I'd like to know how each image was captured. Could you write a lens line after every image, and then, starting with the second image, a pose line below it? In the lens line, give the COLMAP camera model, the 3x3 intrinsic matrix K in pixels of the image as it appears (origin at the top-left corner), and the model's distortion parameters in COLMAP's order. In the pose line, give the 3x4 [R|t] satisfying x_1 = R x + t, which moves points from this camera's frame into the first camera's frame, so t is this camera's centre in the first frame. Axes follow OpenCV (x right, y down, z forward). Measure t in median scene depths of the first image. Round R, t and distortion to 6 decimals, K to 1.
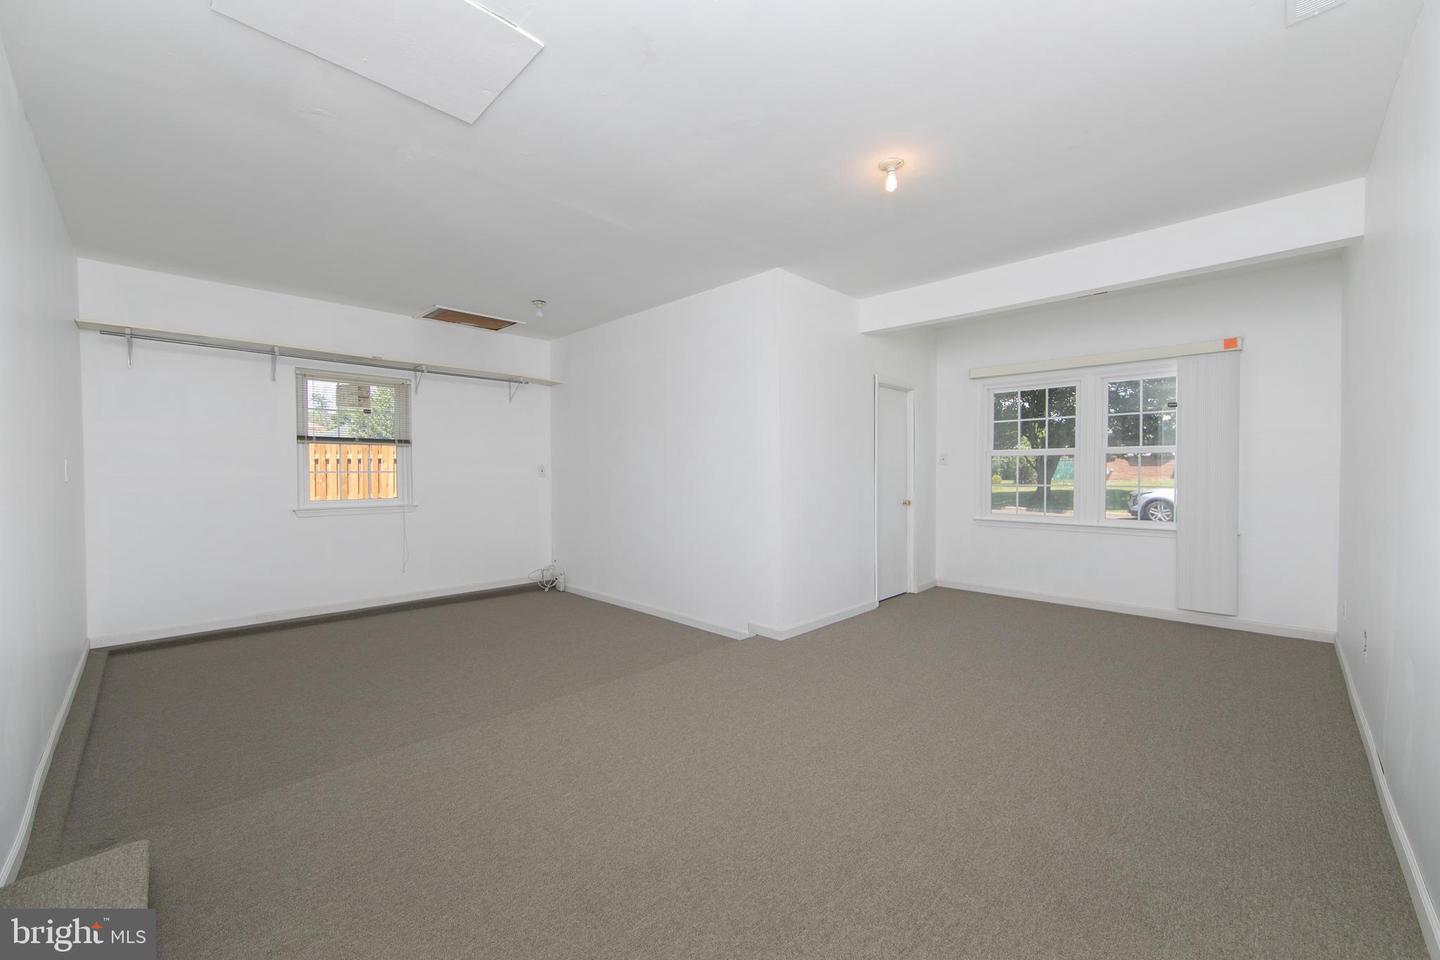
lens RADIAL K [[566.1, 0, 714.7], [0, 566.1, 478.3], [0, 0, 1]] dist [-0.006630, 0.000504]
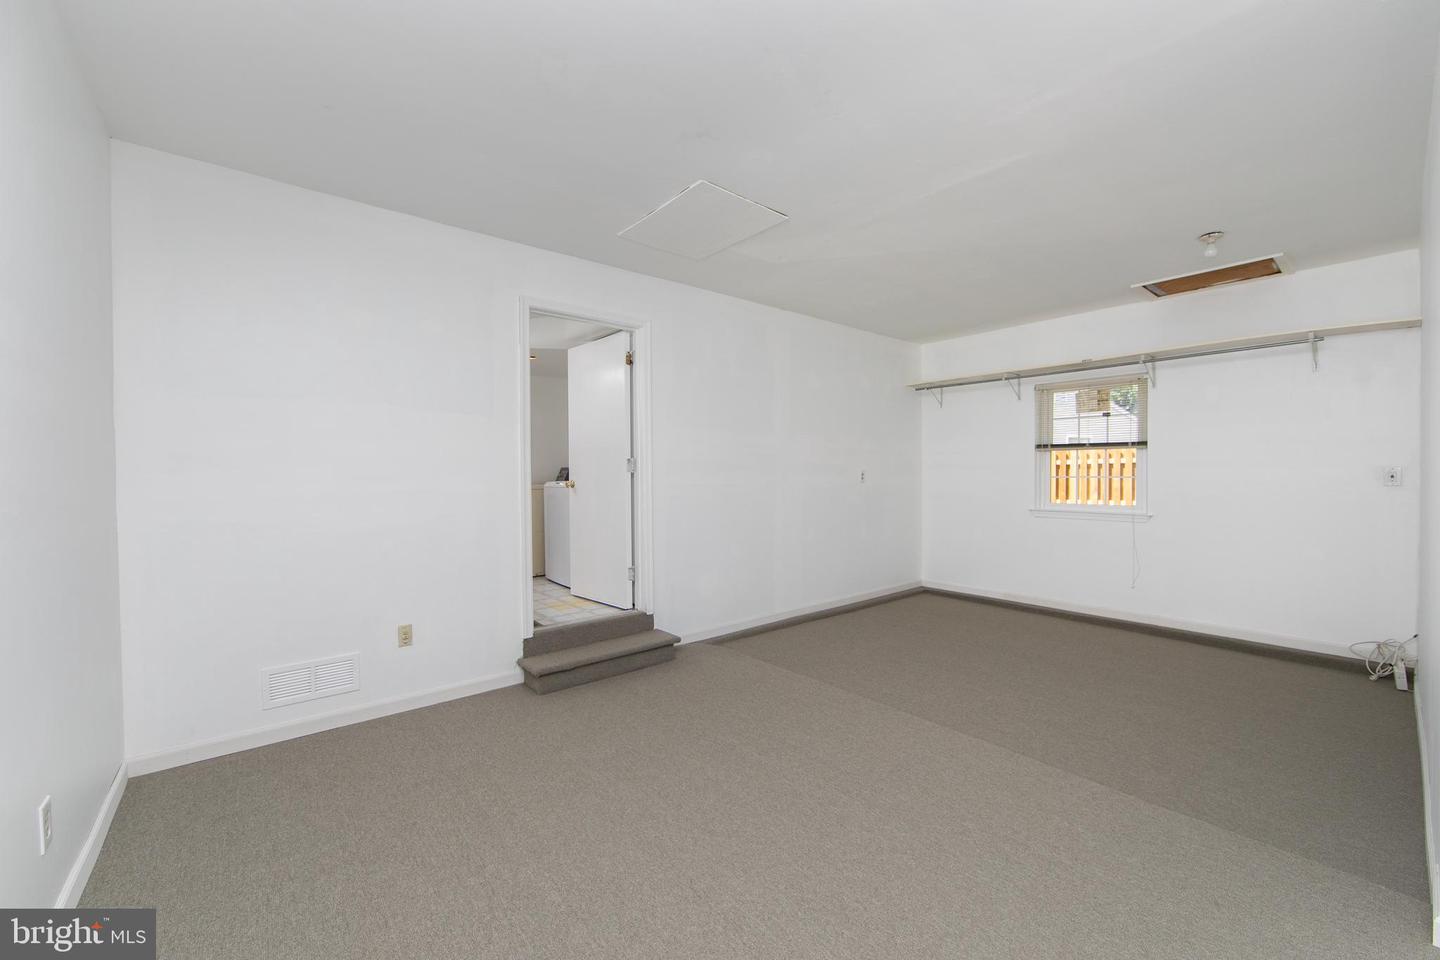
lens RADIAL K [[566.1, 0, 715.7], [0, 566.1, 479.3], [0, 0, 1]] dist [-0.006630, 0.000504]
pose [[-0.103862, 0.006263, -0.994572, 0.419275], [-0.015765, 0.999844, 0.007943, -0.004706], [0.994467, 0.016504, -0.103747, 0.439442]]
